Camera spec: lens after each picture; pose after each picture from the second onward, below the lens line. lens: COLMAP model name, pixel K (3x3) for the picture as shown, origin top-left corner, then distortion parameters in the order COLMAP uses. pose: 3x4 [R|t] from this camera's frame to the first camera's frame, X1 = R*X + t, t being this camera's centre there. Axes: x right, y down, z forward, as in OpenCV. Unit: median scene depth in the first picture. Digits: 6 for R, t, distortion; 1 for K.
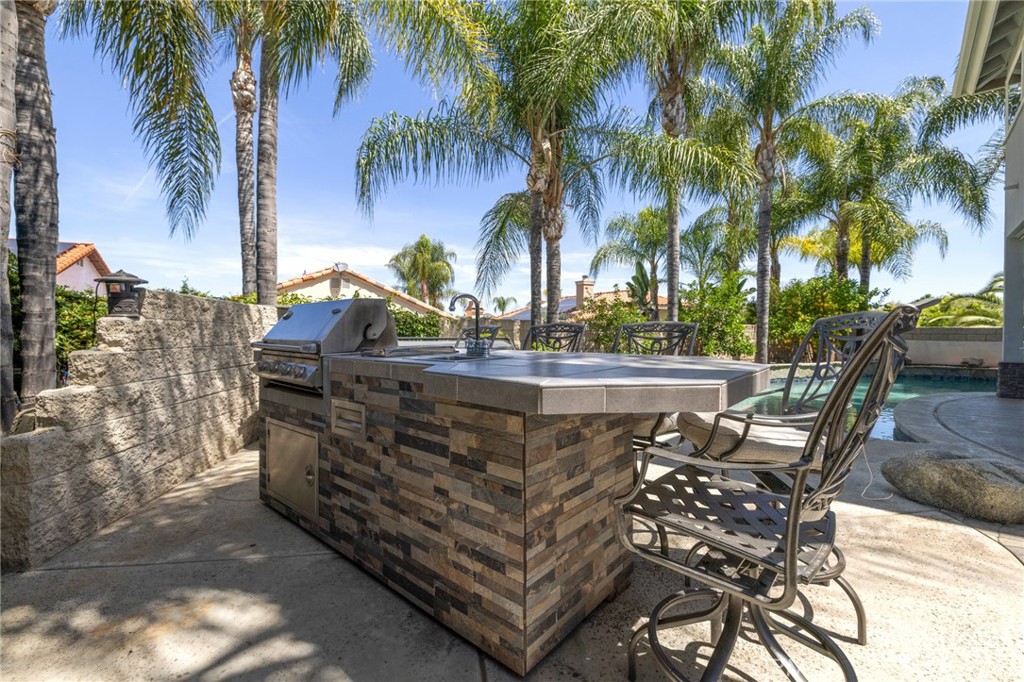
lens RADIAL K [[429.0, 0, 513.7], [0, 429.0, 334.0], [0, 0, 1]] dist [-0.002212, 0.000107]
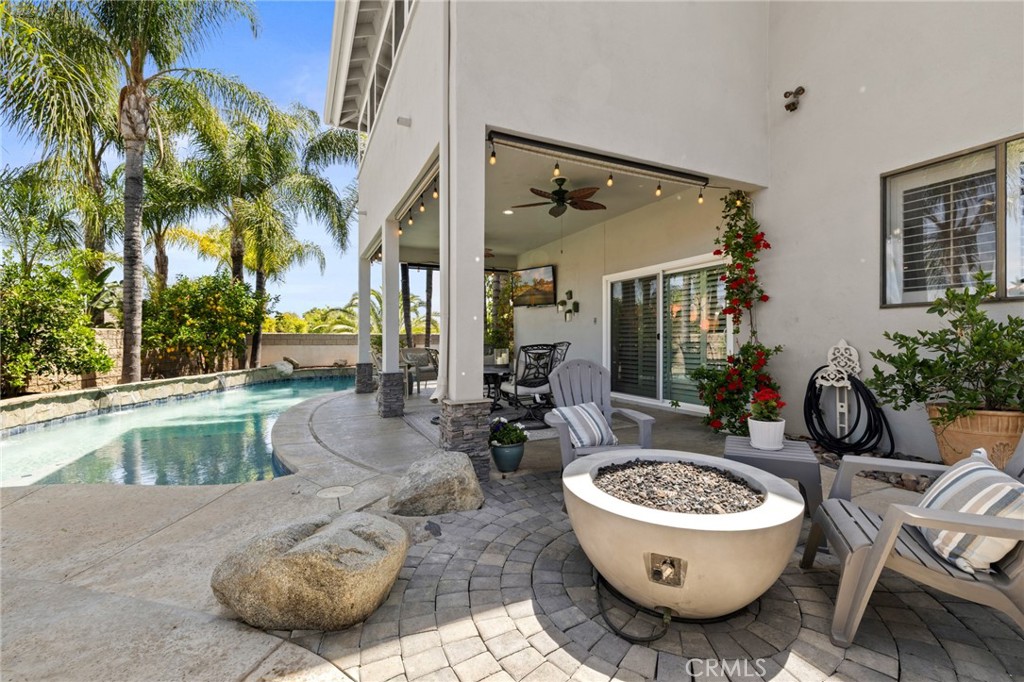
lens RADIAL K [[429.0, 0, 516.5], [0, 429.0, 339.6], [0, 0, 1]] dist [-0.002212, 0.000107]
pose [[0.356081, -0.007667, 0.934423, 0.116230], [0.008542, 0.999951, 0.004950, -0.001123], [-0.934416, 0.006219, 0.356130, 0.102751]]
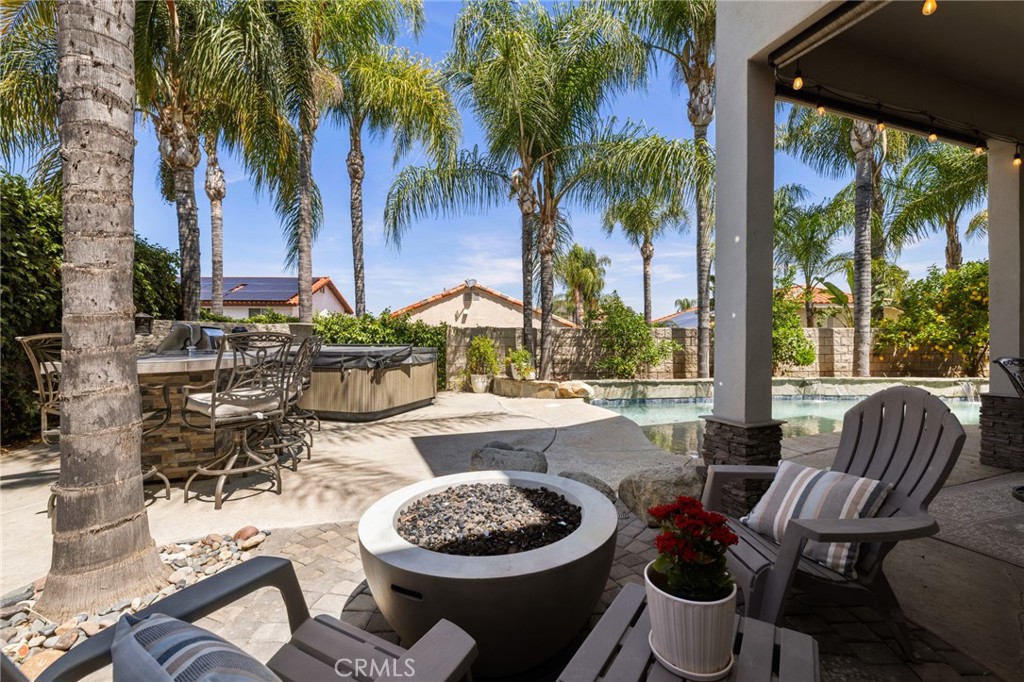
lens RADIAL K [[429.0, 0, 512.2], [0, 429.0, 337.6], [0, 0, 1]] dist [-0.002212, 0.000107]
pose [[0.893085, -0.003992, -0.449870, 0.347164], [0.003013, 0.999991, -0.002892, -0.002835], [0.449877, 0.001228, 0.893090, -0.009246]]
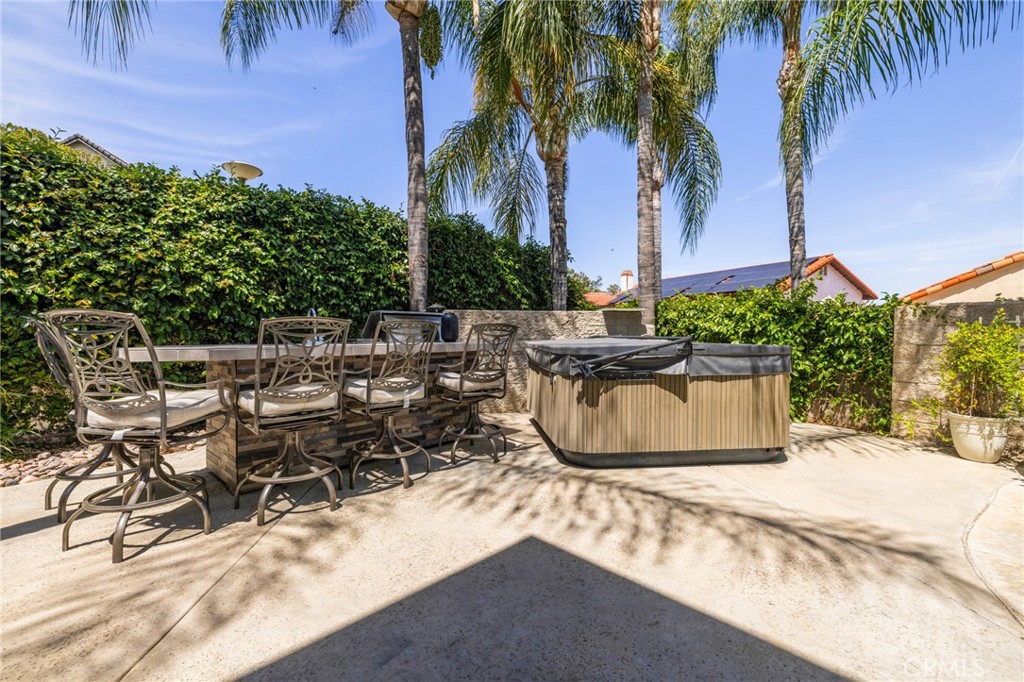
lens RADIAL K [[429.0, 0, 519.1], [0, 429.0, 329.1], [0, 0, 1]] dist [-0.002212, 0.000107]
pose [[-0.013962, -0.011074, -0.999841, 0.266786], [-0.000623, 0.999939, -0.011067, 0.001630], [0.999902, 0.000469, -0.013968, 0.305055]]
